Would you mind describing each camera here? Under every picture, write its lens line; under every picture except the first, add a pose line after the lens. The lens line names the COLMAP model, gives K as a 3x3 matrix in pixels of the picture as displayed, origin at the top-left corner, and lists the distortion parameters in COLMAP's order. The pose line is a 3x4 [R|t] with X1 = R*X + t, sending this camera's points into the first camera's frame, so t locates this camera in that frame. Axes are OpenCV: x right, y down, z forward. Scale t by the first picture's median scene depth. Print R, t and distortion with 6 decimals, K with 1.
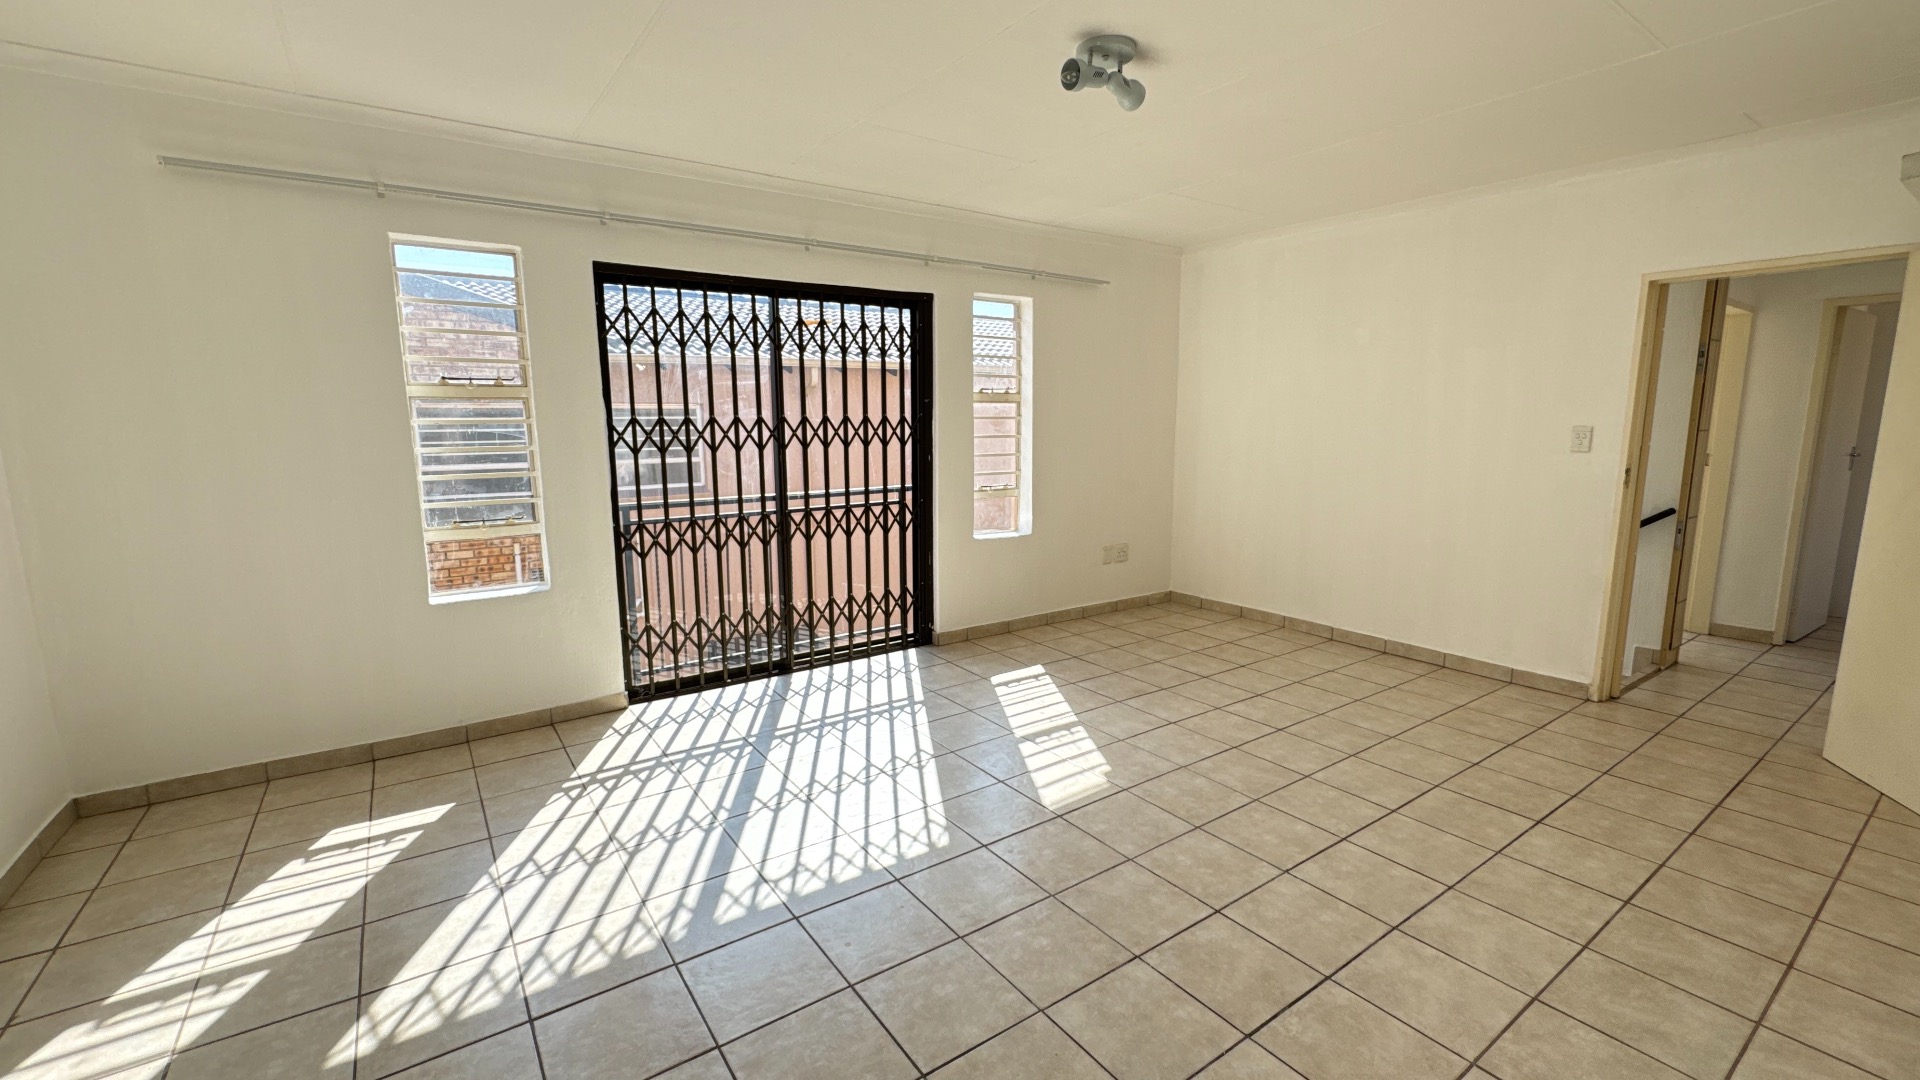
lens RADIAL K [[796.1, 0, 960.0], [0, 796.1, 540.0], [0, 0, 1]] dist [-0.001193, 0.000087]
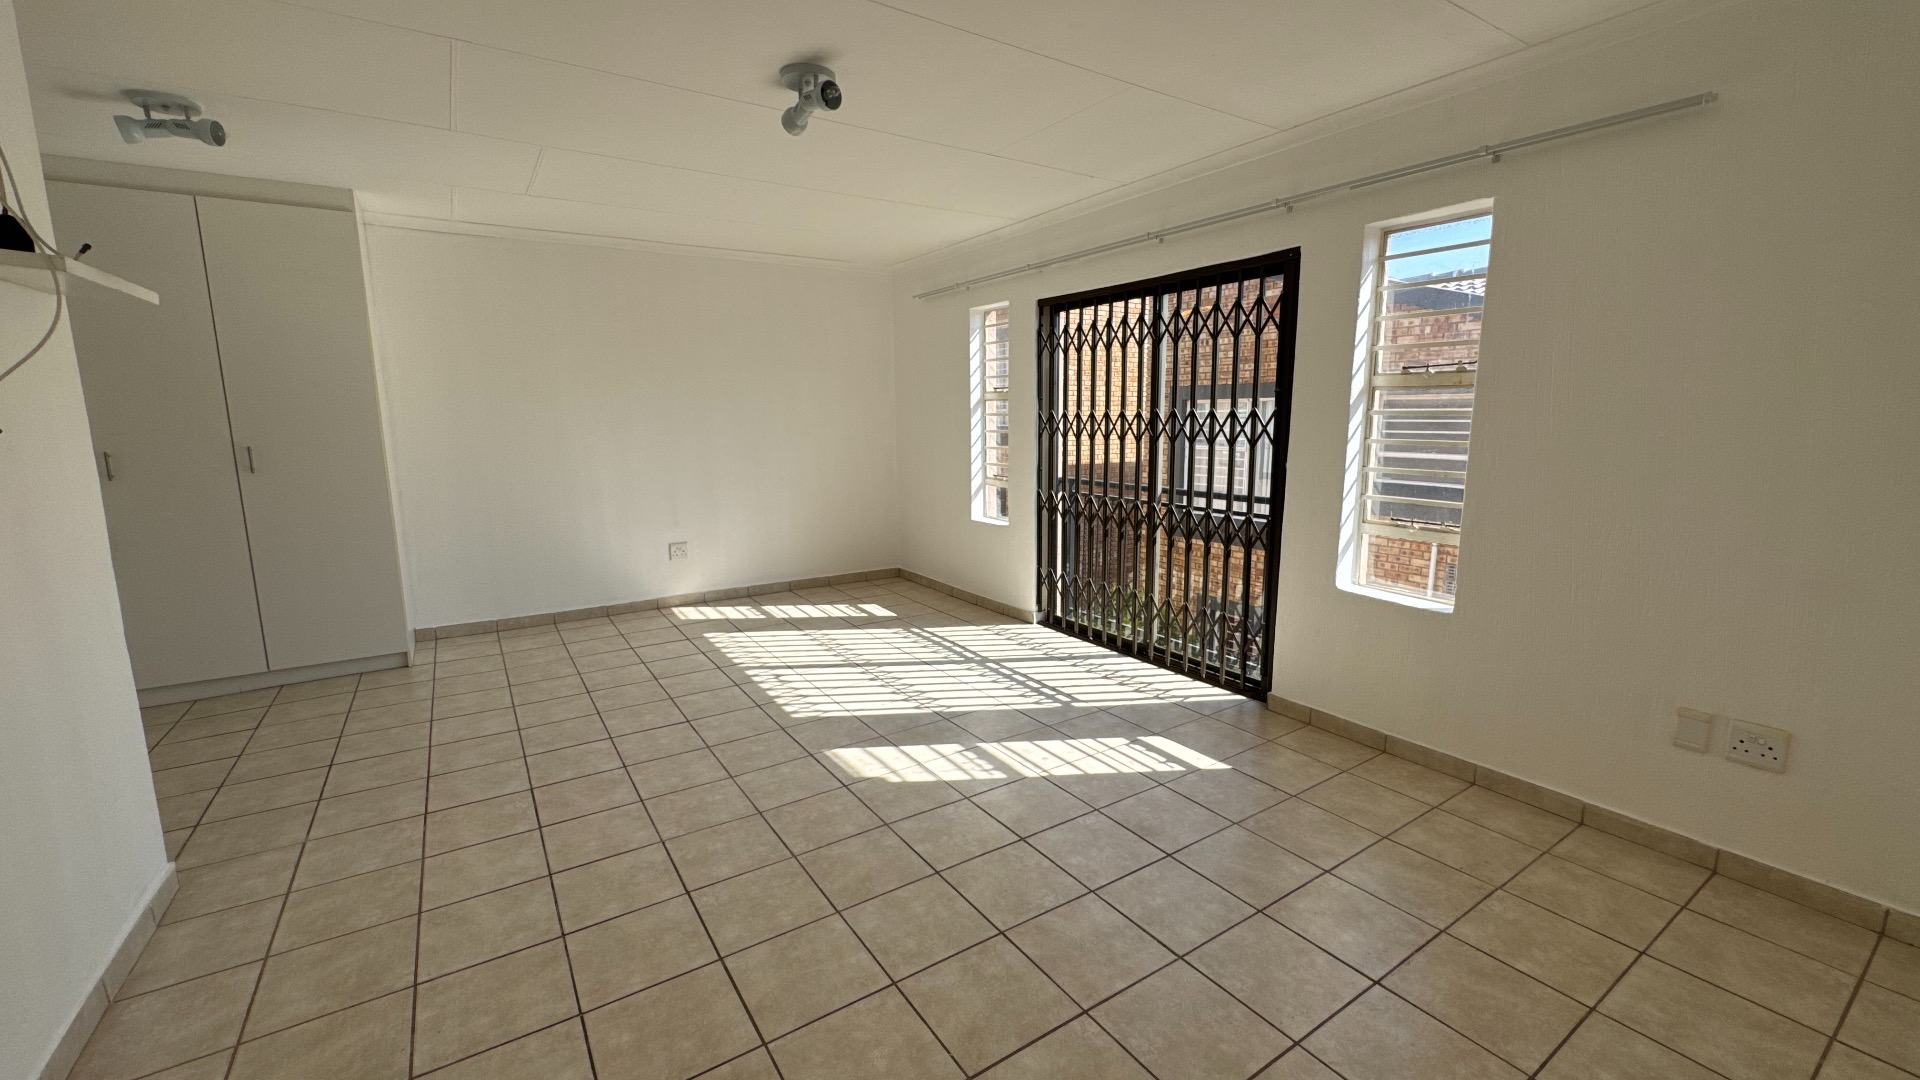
lens RADIAL K [[765.5, 0, 960.0], [0, 765.5, 540.0], [0, 0, 1]] dist [-0.001193, 0.000022]
pose [[-0.036915, 0.168700, -0.984976, 0.856588], [-0.147018, 0.974006, 0.172331, -0.138097], [0.988445, 0.151171, -0.011153, 0.858543]]
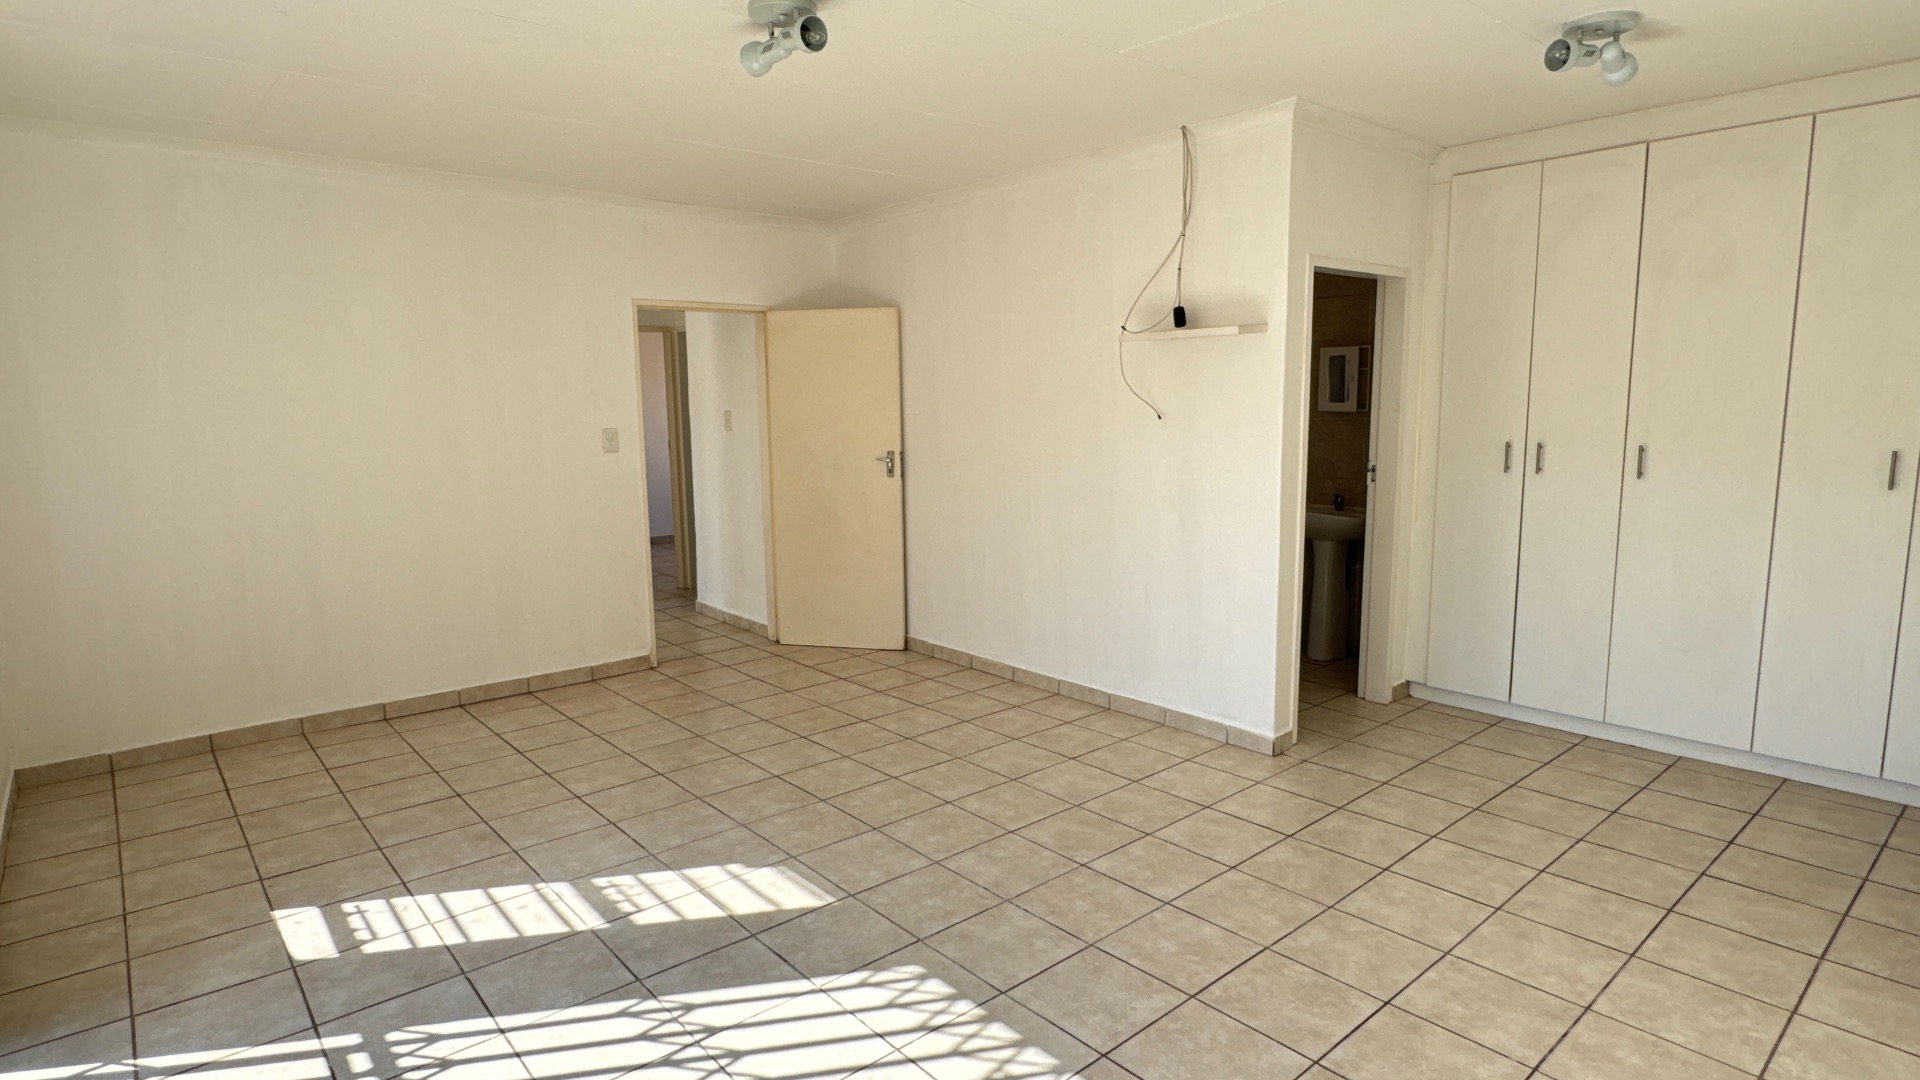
lens RADIAL K [[994.1, 0, 960.0], [0, 994.1, 540.0], [0, 0, 1]] dist [0.001486, 0.000219]
pose [[-0.095778, -0.136052, 0.986061, -0.641969], [0.167551, 0.974277, 0.150701, -0.119830], [-0.981200, 0.179650, -0.070519, 0.648436]]
